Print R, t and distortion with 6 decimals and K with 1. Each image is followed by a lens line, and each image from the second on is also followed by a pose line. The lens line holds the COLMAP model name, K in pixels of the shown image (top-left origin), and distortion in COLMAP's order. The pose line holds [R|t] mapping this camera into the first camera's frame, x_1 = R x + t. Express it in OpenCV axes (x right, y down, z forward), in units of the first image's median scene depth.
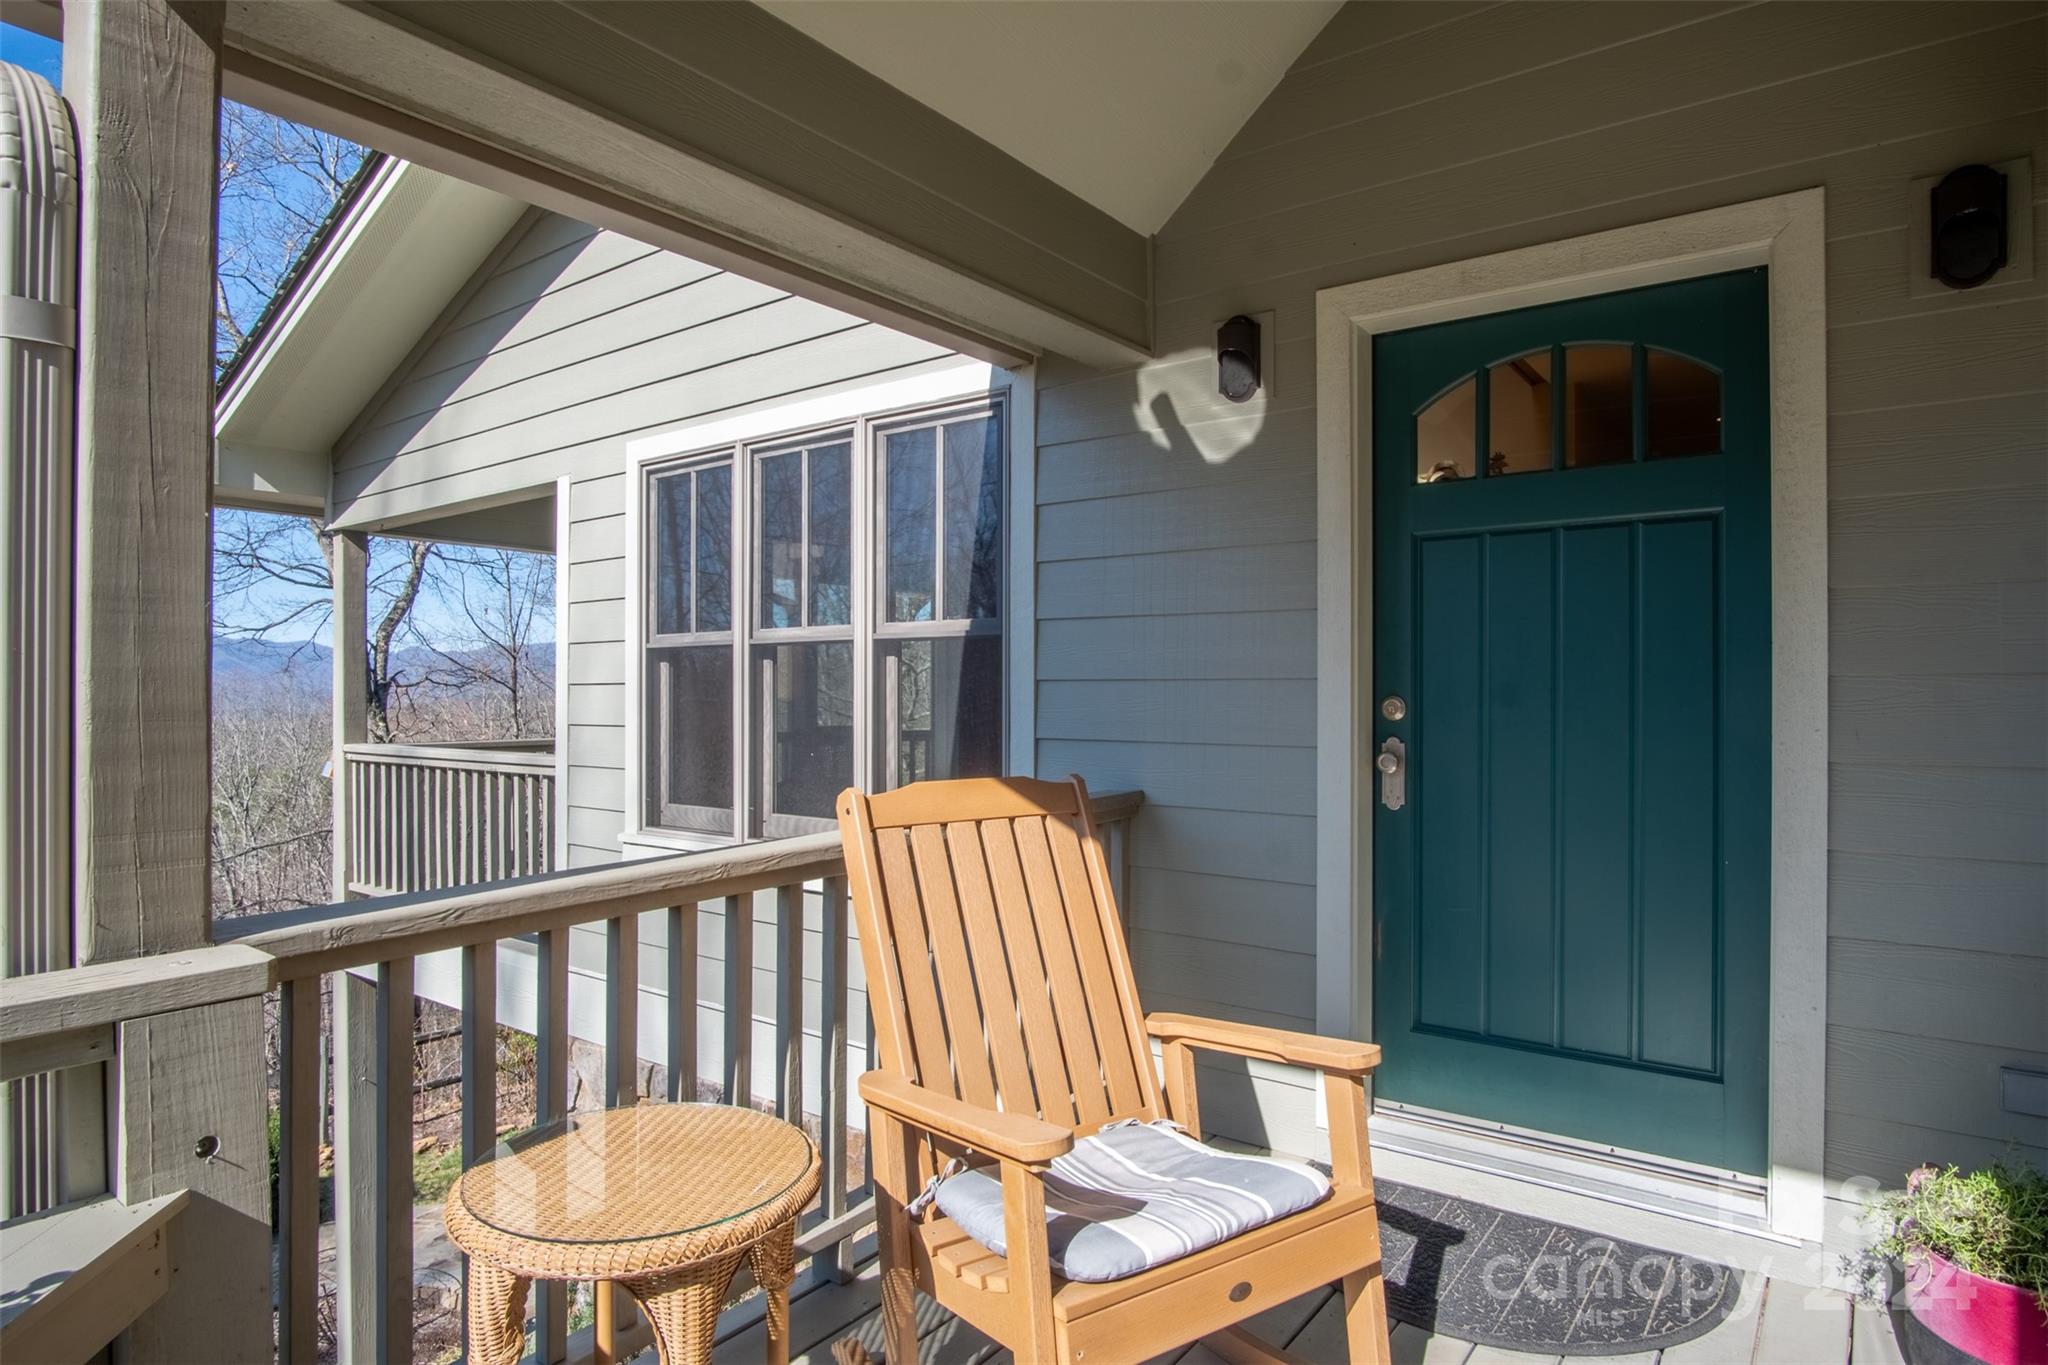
lens RADIAL K [[1139.8, 0, 1030.2], [0, 1139.8, 670.3], [0, 0, 1]] dist [-0.024435, 0.000346]
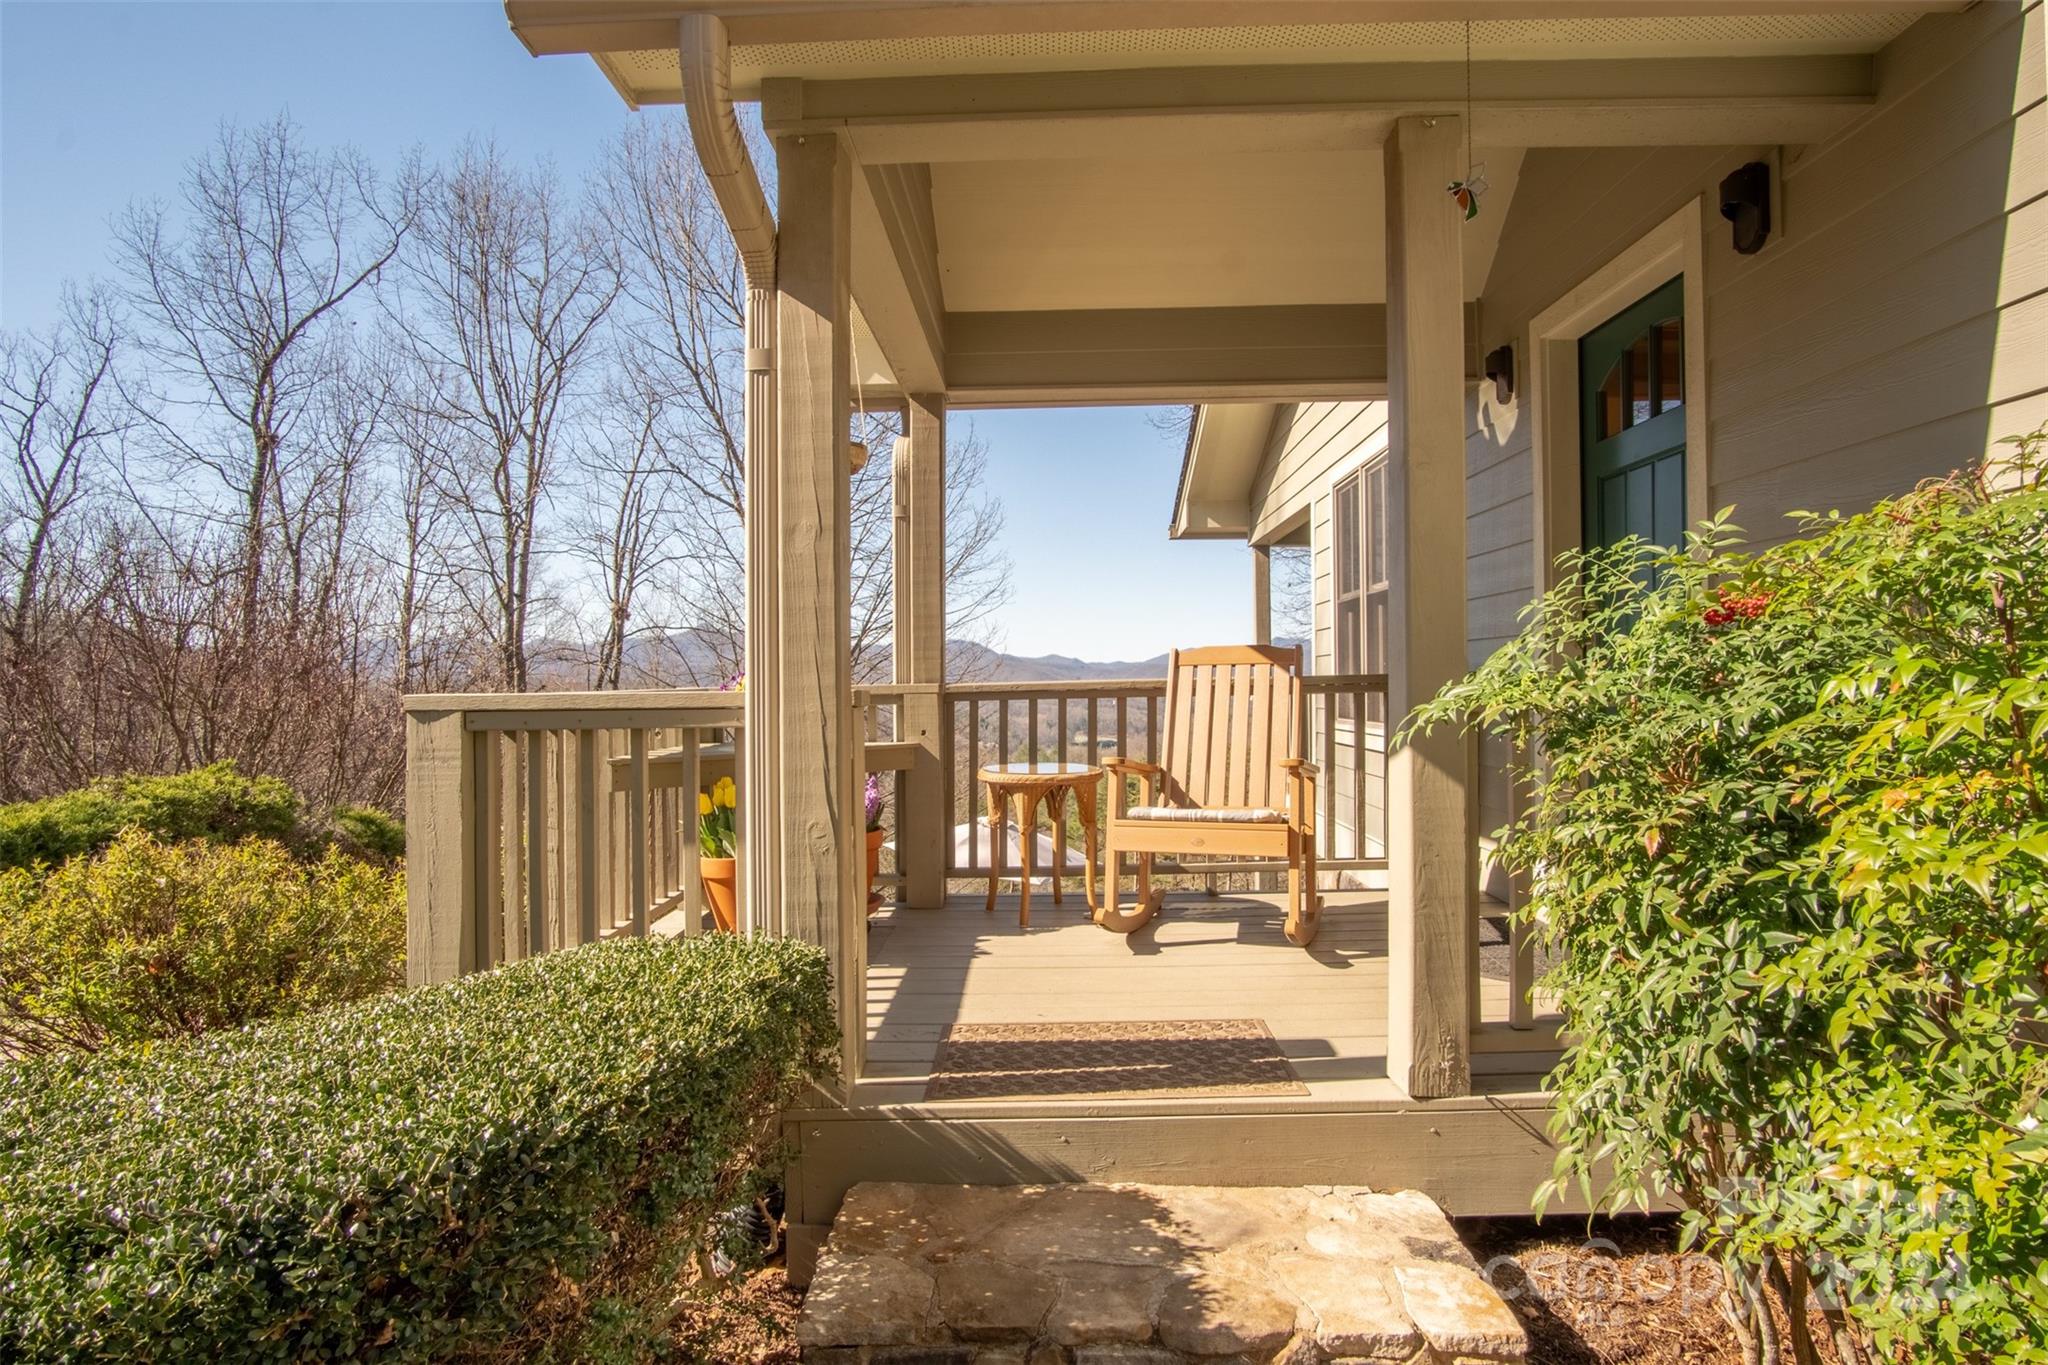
lens RADIAL K [[1139.8, 0, 1030.2], [0, 1139.8, 670.3], [0, 0, 1]] dist [-0.024435, 0.000346]
pose [[0.582730, -0.024675, -0.812291, 0.808188], [0.034435, 0.999391, -0.005655, 0.076568], [0.811936, -0.024676, 0.583224, -0.288014]]
